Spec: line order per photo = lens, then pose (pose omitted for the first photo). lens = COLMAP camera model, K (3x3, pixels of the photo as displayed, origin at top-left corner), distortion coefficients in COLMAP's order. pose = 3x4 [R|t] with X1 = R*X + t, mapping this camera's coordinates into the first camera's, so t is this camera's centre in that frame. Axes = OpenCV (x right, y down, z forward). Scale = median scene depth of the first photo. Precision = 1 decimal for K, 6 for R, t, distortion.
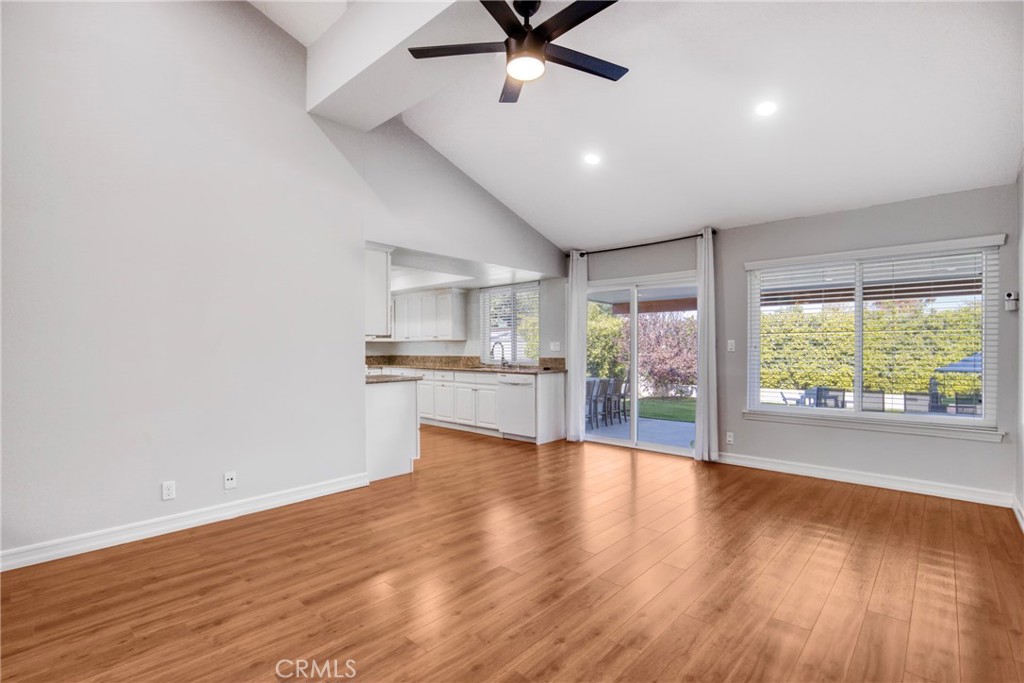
lens RADIAL K [[478.8, 0, 504.6], [0, 478.8, 348.1], [0, 0, 1]] dist [-0.004360, 0.000013]
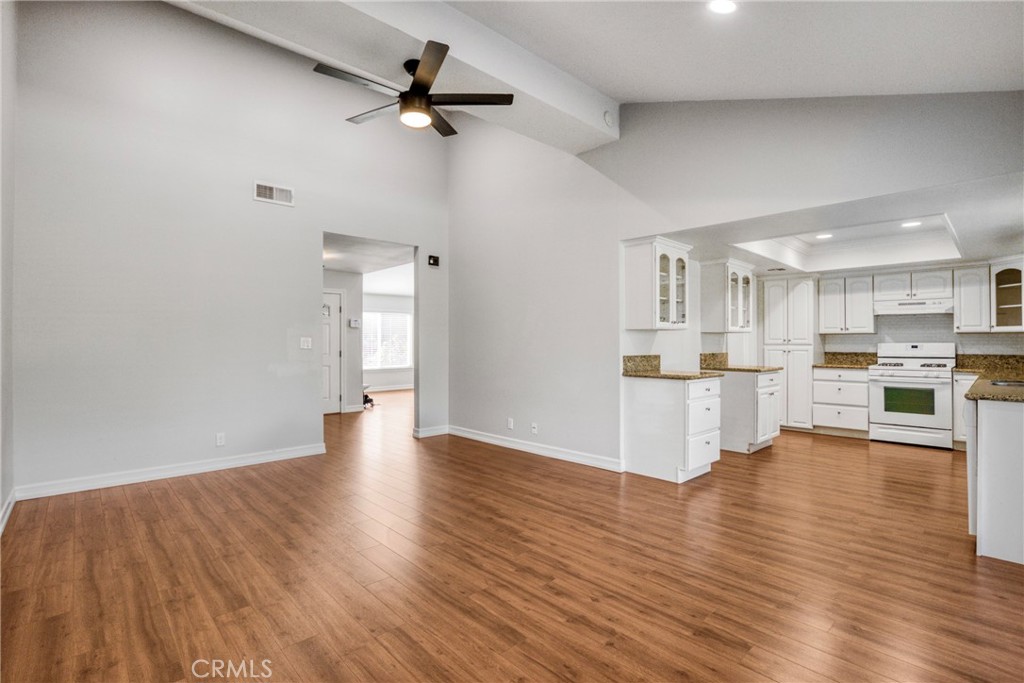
lens RADIAL K [[478.8, 0, 504.1], [0, 478.8, 338.6], [0, 0, 1]] dist [-0.004360, 0.000013]
pose [[-0.063556, -0.015761, -0.997854, 0.810414], [-0.001339, 0.999876, -0.015708, 0.008670], [0.997977, 0.000338, -0.063570, 0.837805]]
